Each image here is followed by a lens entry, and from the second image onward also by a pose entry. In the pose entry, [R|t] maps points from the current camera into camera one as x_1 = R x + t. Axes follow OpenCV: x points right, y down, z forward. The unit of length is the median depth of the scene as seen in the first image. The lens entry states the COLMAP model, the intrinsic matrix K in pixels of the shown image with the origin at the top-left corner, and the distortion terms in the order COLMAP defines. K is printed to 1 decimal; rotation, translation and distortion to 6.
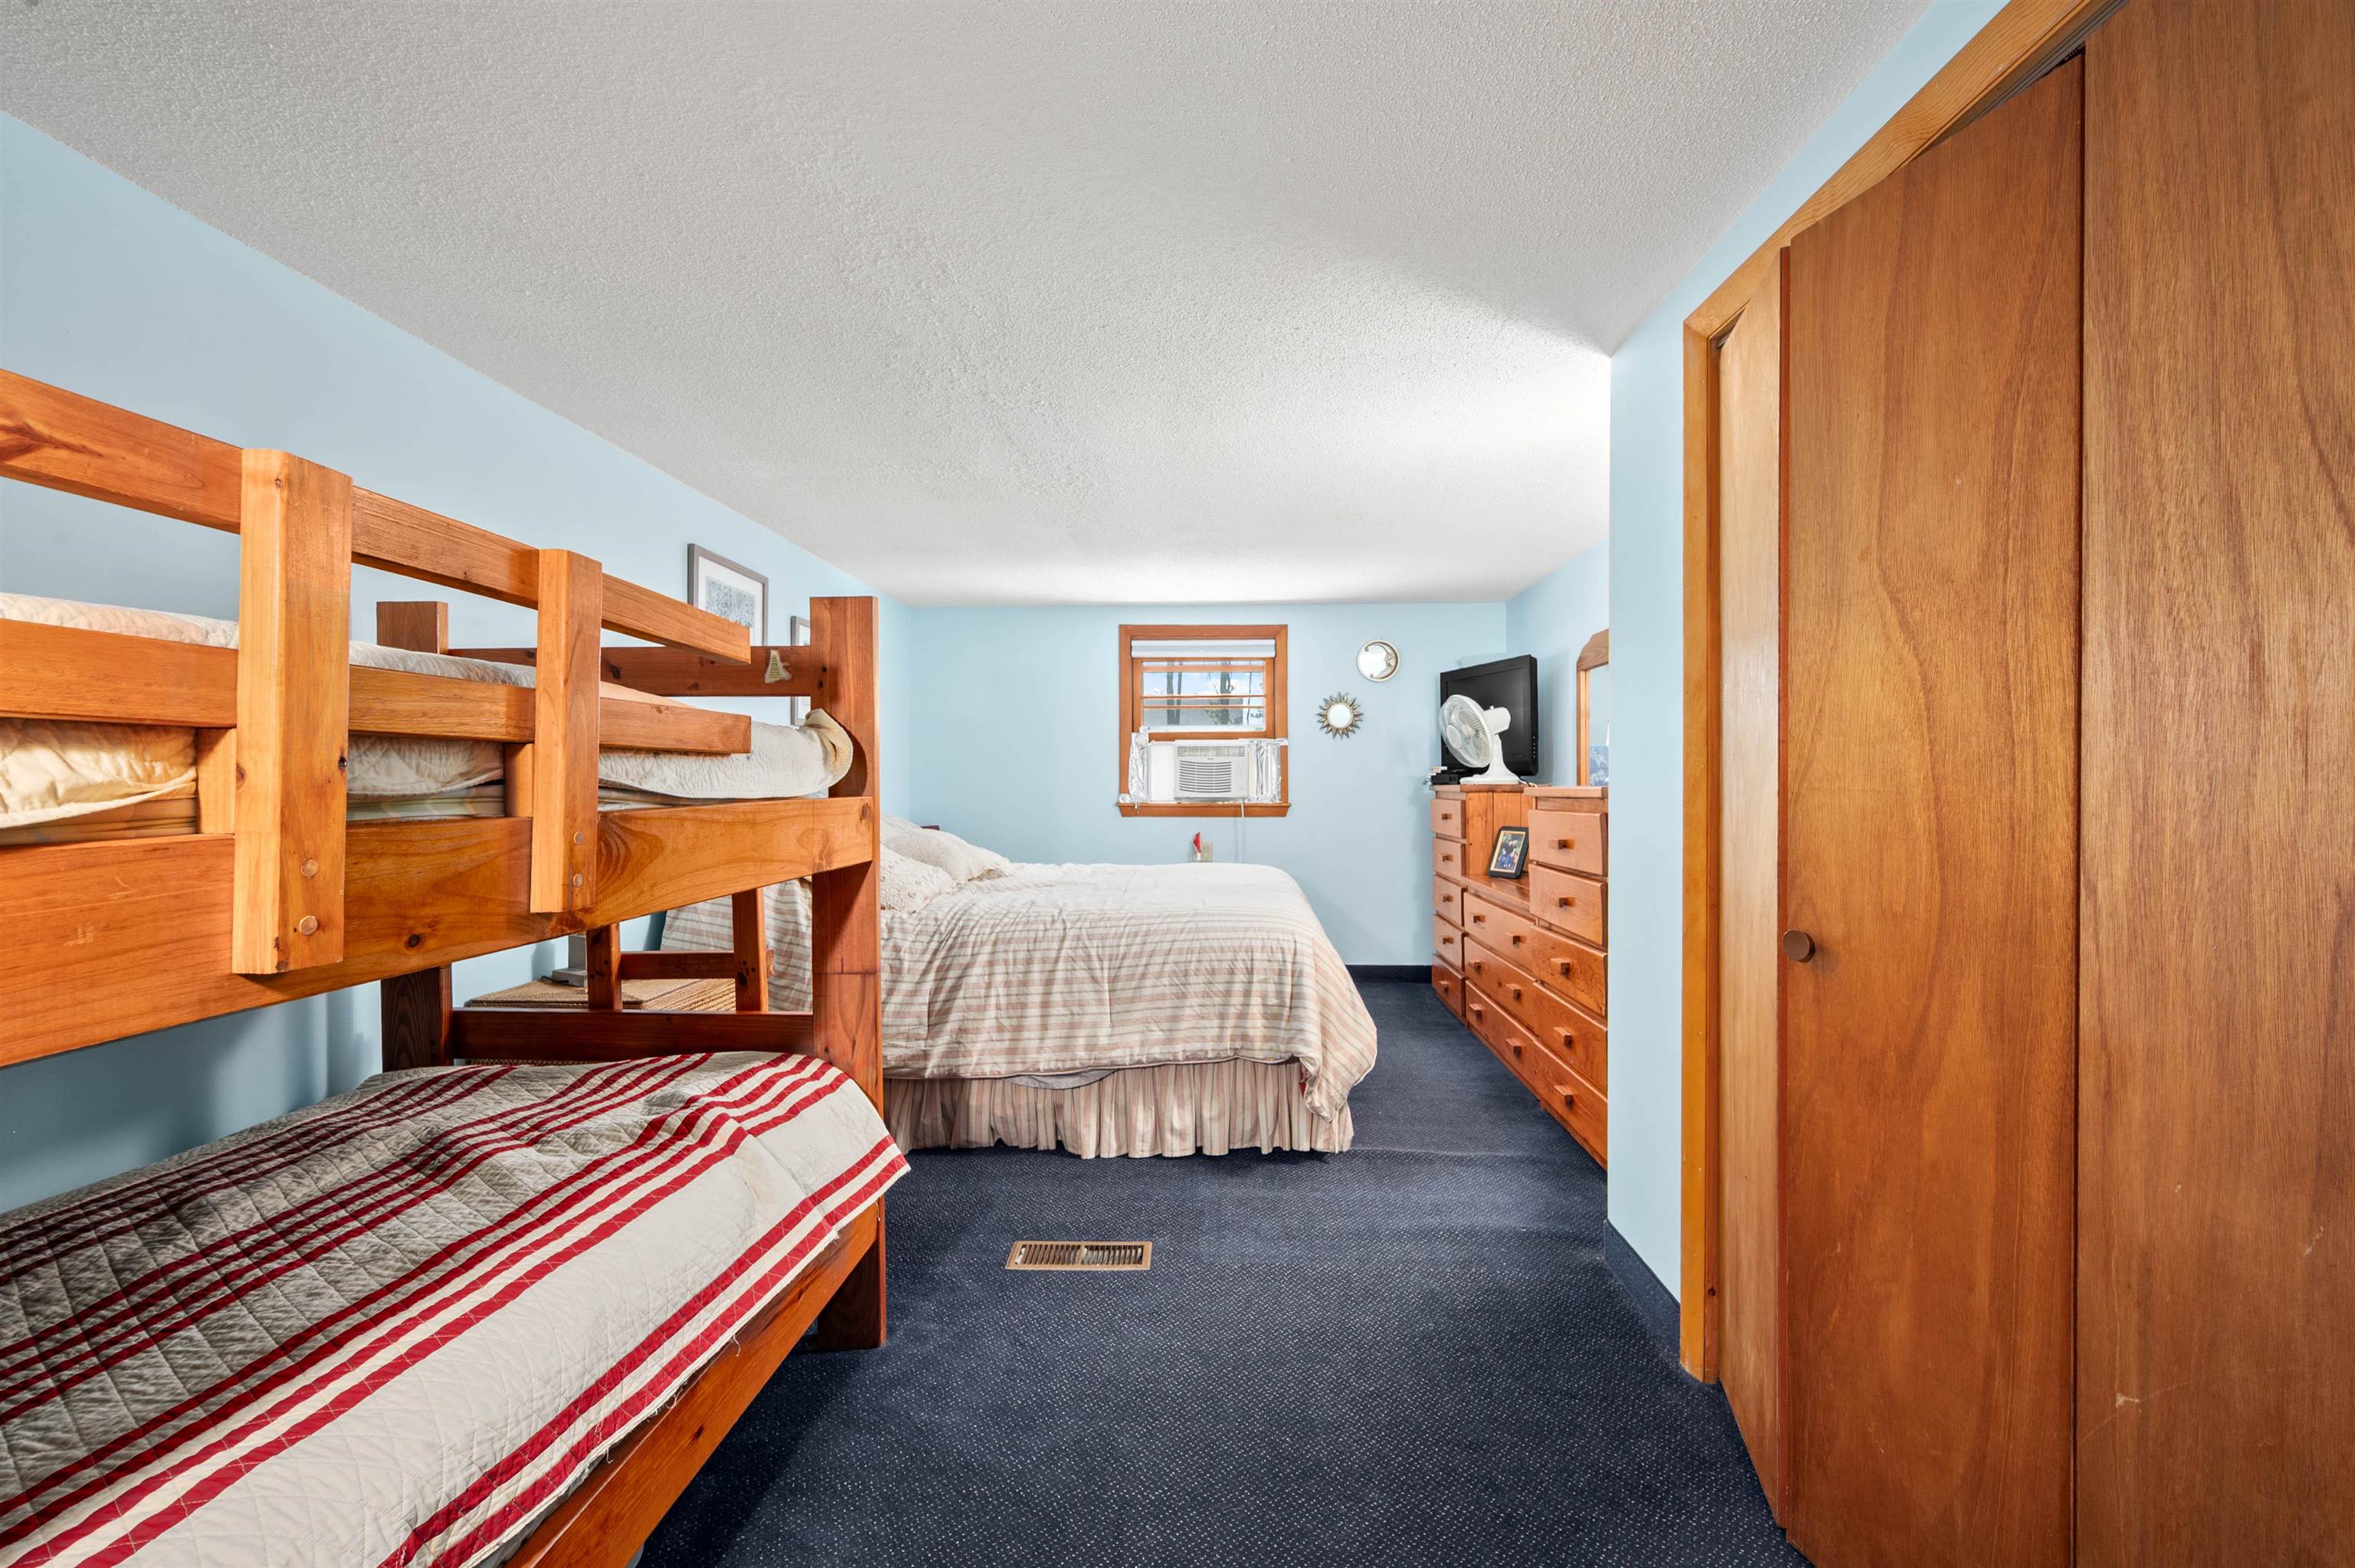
lens RADIAL K [[960.7, 0, 1185.1], [0, 960.7, 787.4], [0, 0, 1]] dist [-0.001258, -0.000079]
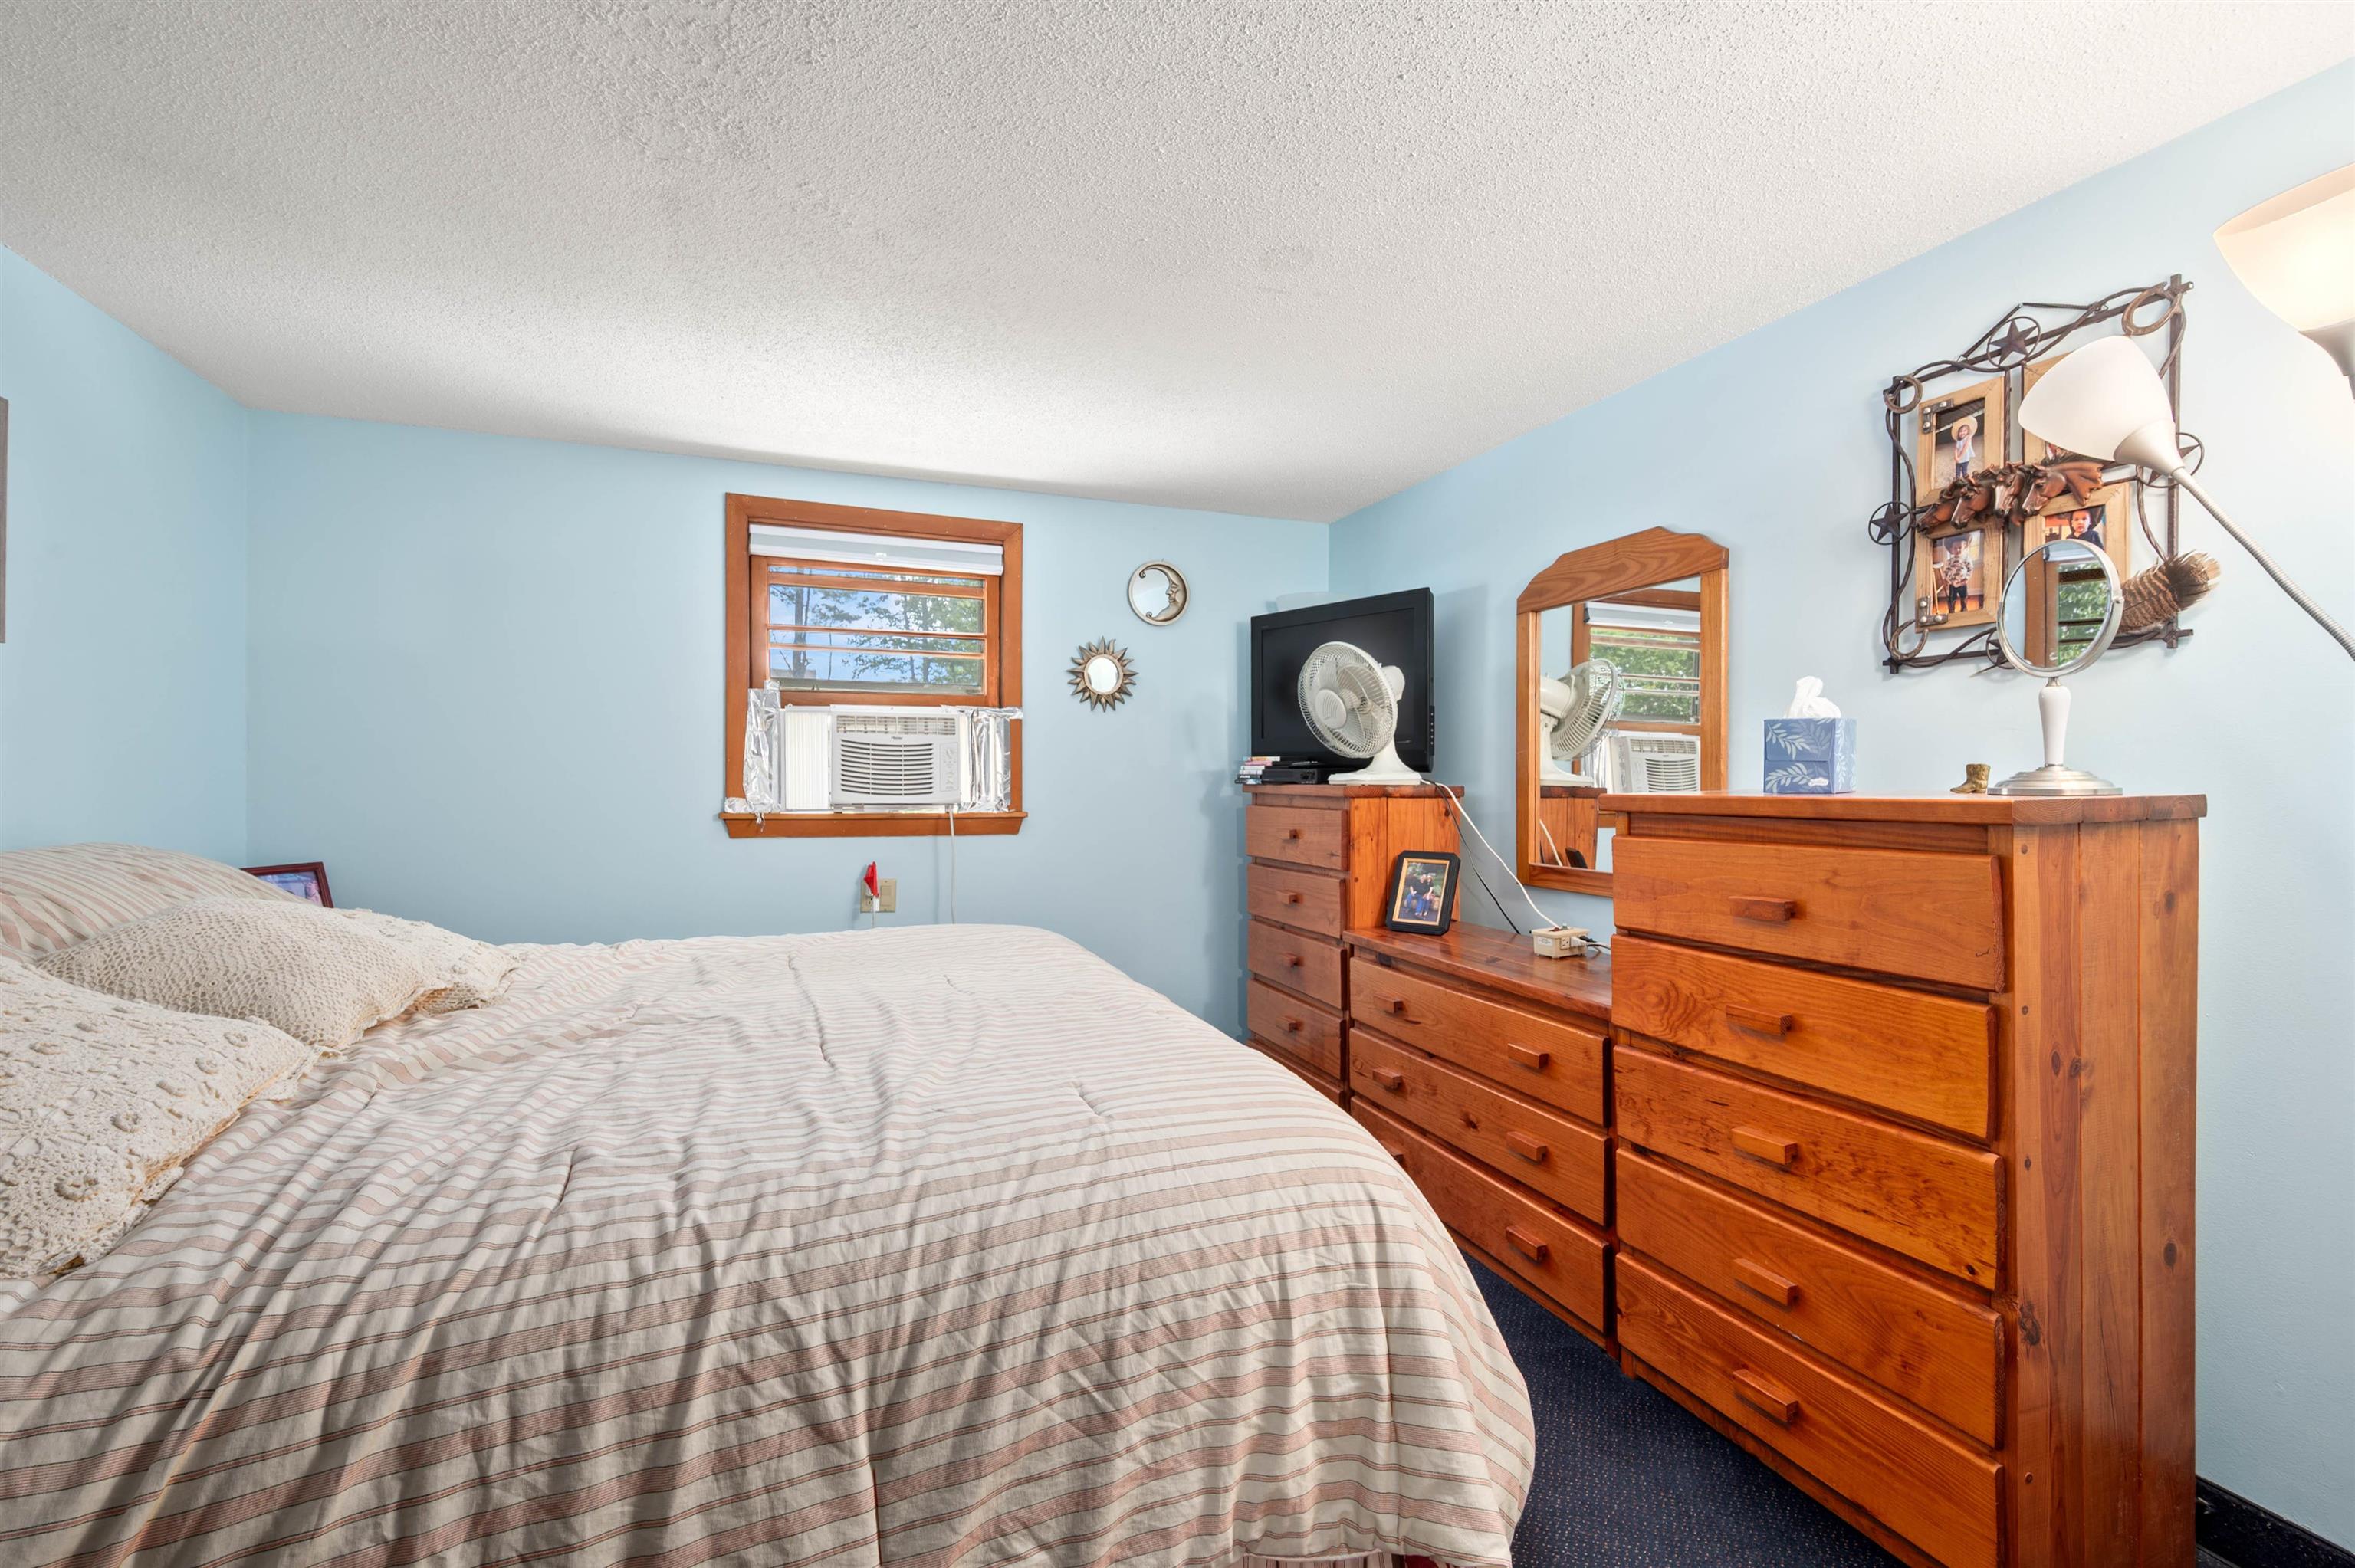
lens RADIAL K [[1016.7, 0, 1167.0], [0, 1016.7, 793.0], [0, 0, 1]] dist [-0.004804, 0.000614]
pose [[0.918919, 0.001753, 0.394442, -0.120262], [-0.006224, 0.999930, 0.010054, -0.005941], [-0.394397, -0.011694, 0.918866, 0.660253]]
